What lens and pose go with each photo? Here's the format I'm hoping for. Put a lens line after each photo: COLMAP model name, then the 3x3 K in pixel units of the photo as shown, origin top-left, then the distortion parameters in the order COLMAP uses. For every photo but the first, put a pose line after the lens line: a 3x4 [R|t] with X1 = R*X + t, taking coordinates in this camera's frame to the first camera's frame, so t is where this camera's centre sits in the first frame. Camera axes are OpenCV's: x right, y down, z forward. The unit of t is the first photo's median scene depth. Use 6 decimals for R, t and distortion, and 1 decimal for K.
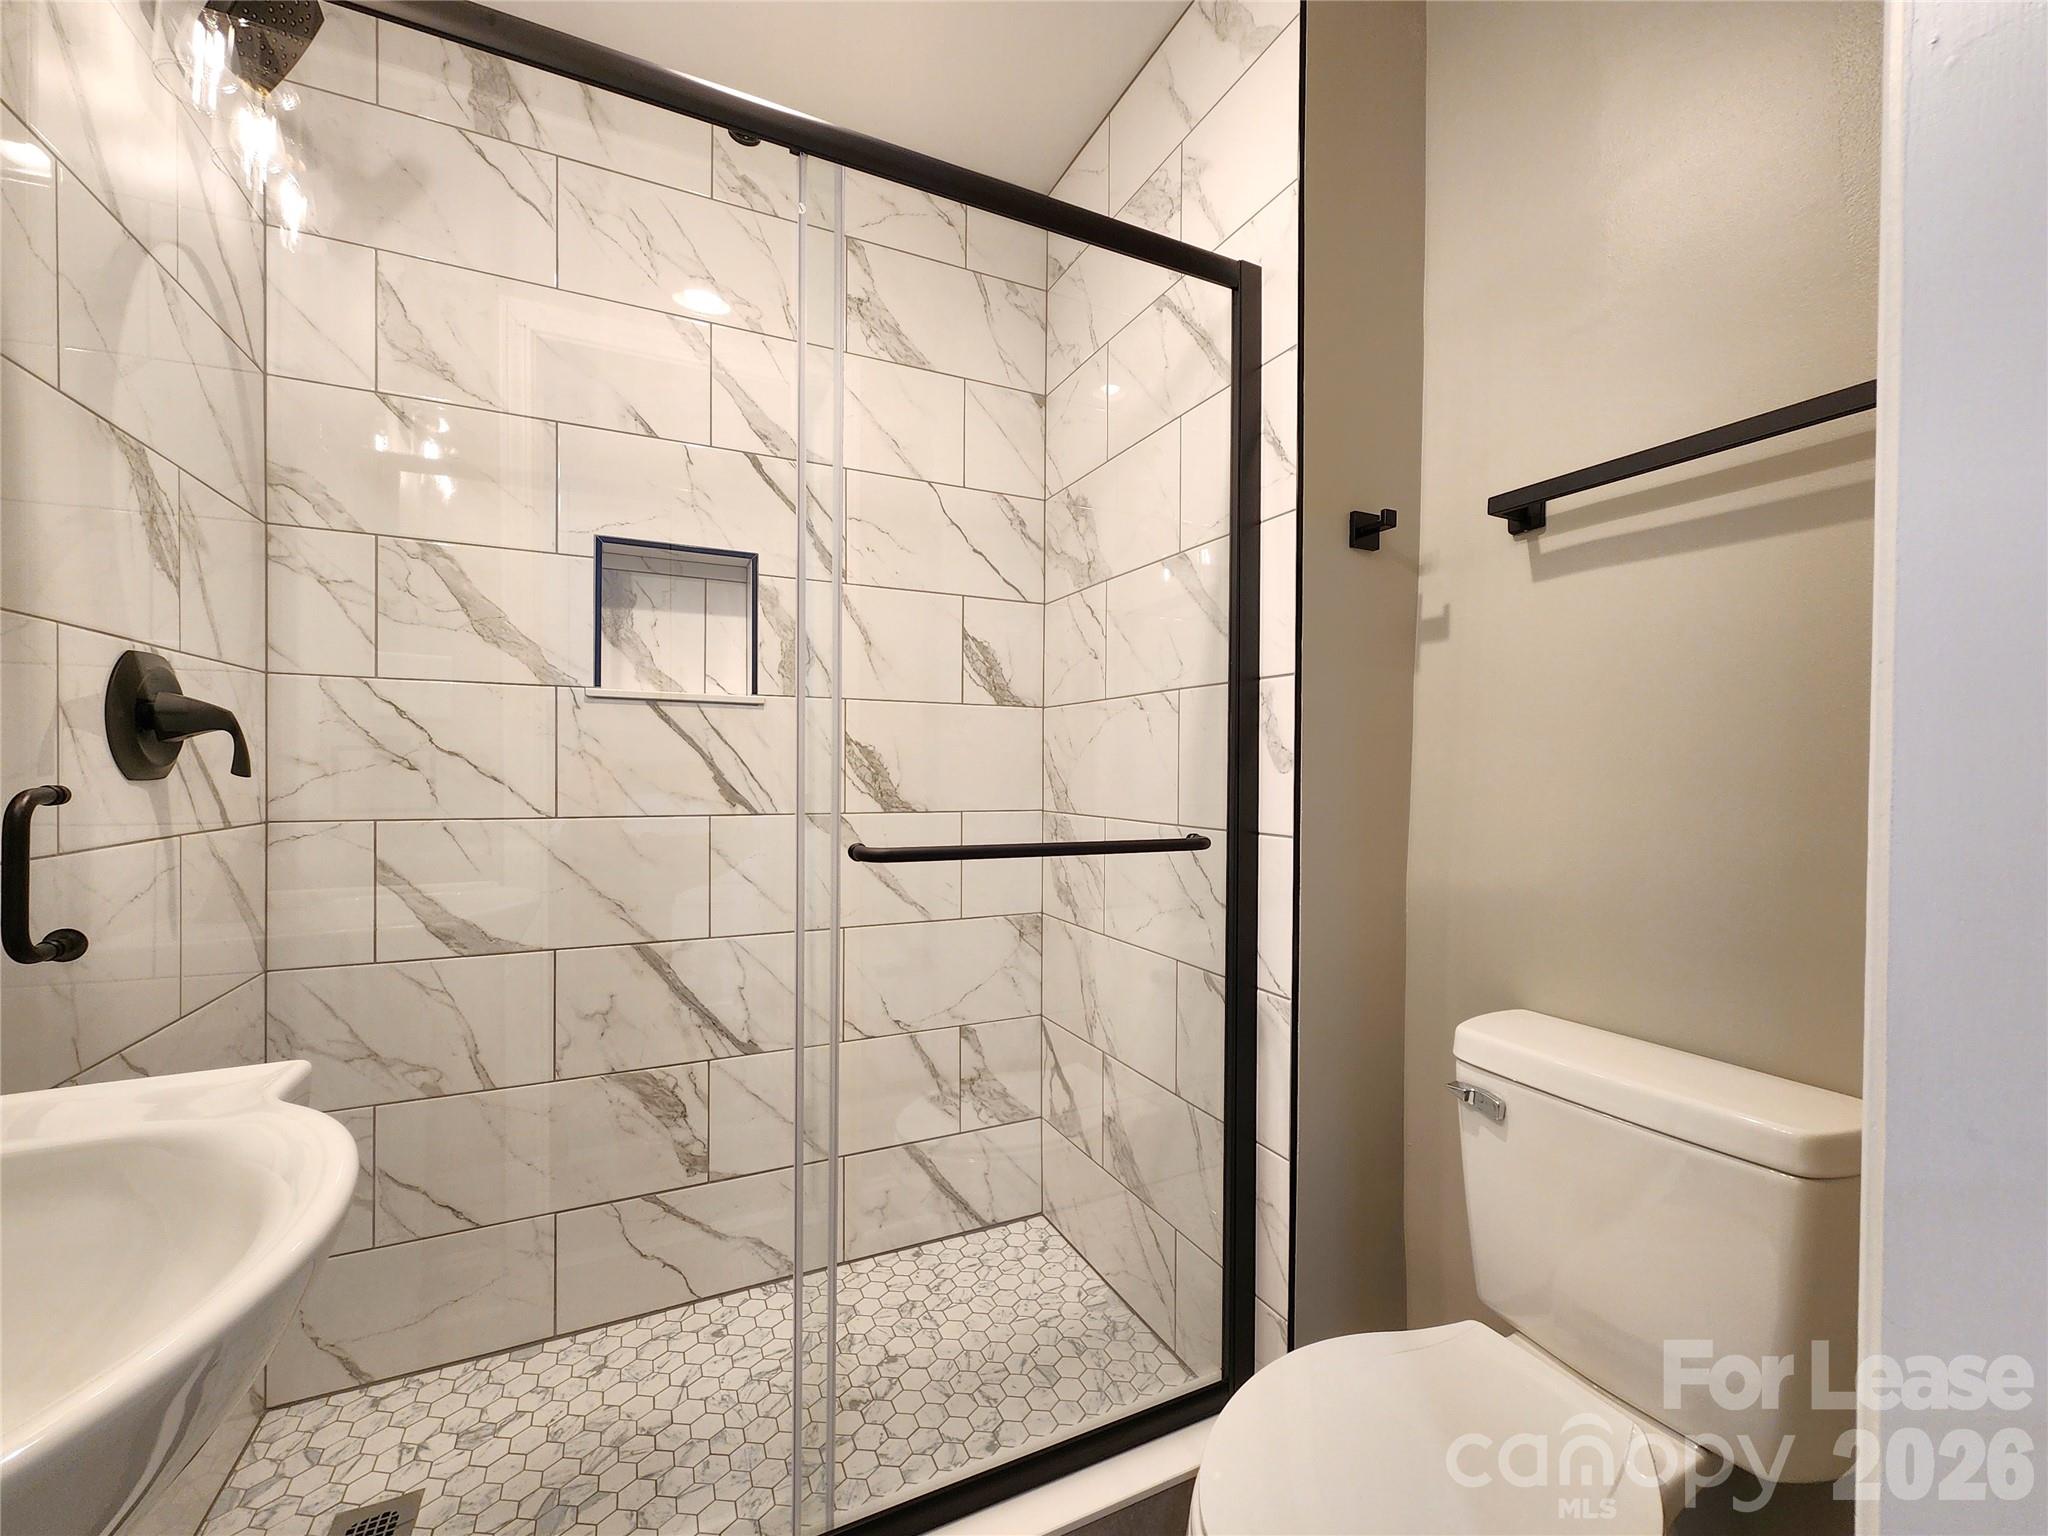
lens RADIAL K [[835.0, 0, 1025.4], [0, 835.0, 781.1], [0, 0, 1]] dist [-0.003278, 0.000924]
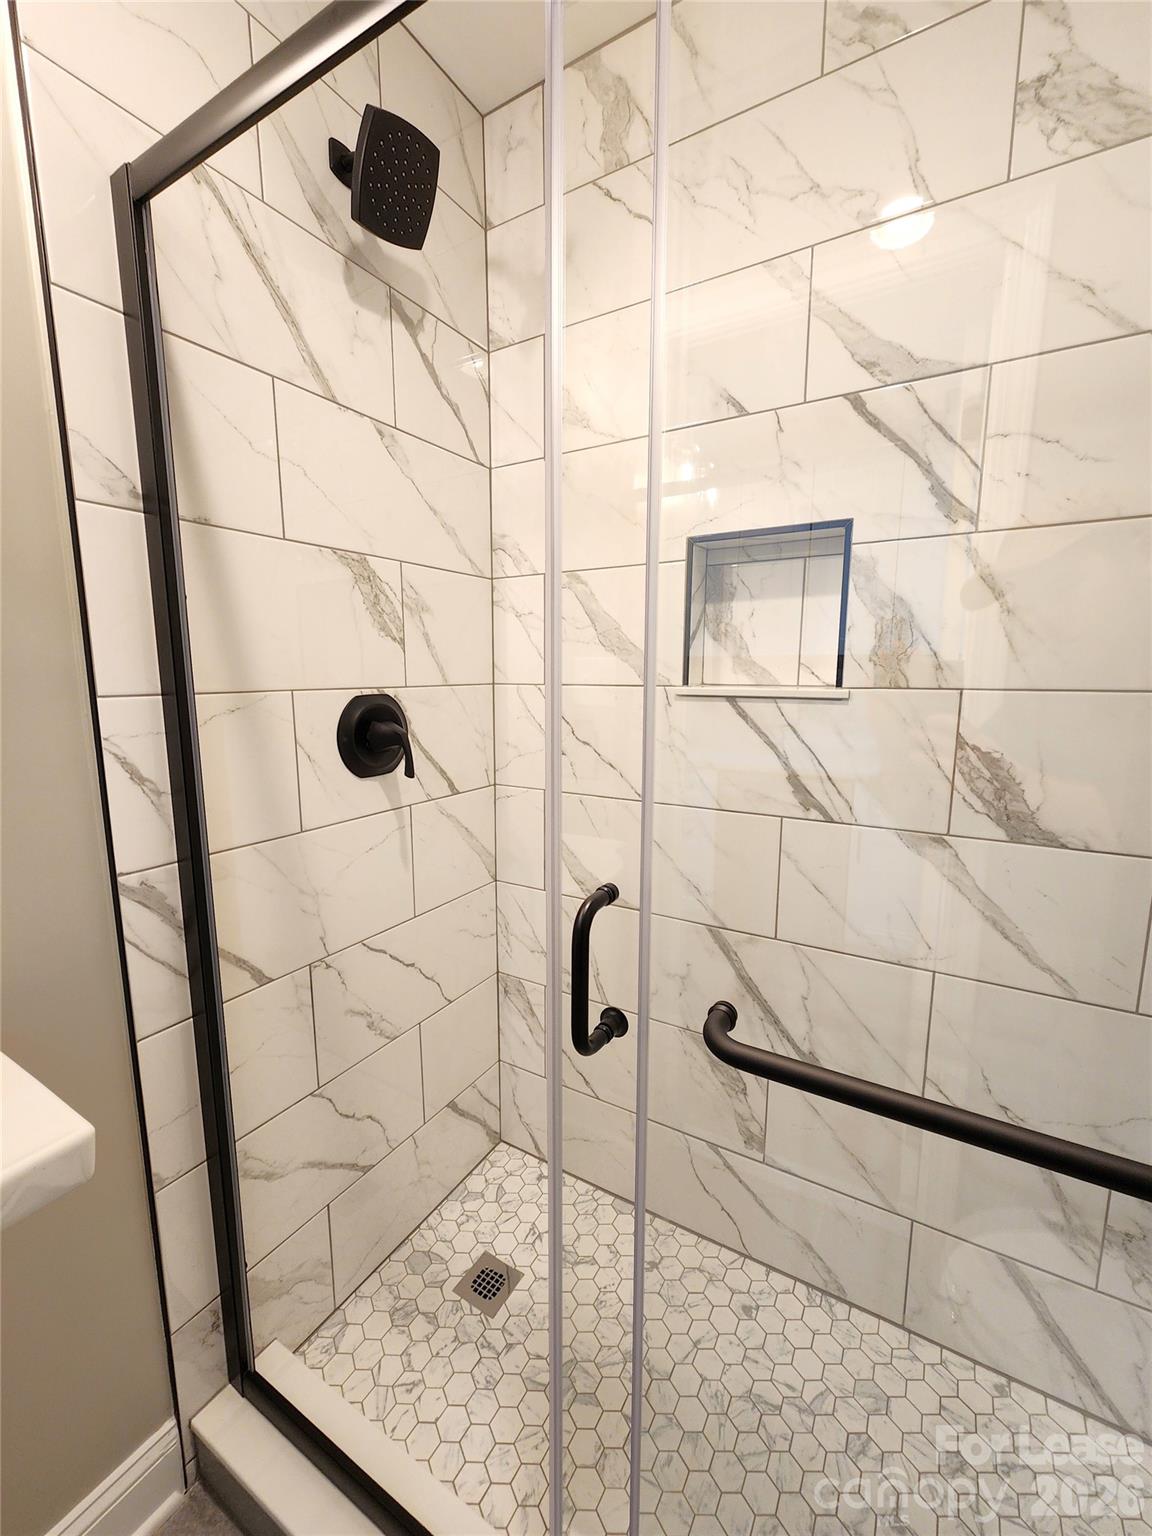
lens RADIAL K [[626.4, 0, 575.1], [0, 626.4, 765.2], [0, 0, 1]] dist [0.004656, -0.002715]
pose [[0.550823, 0.117568, -0.826300, 0.077902], [-0.004884, 0.990466, 0.137671, -0.115534], [0.834608, -0.071797, 0.546146, 0.417425]]
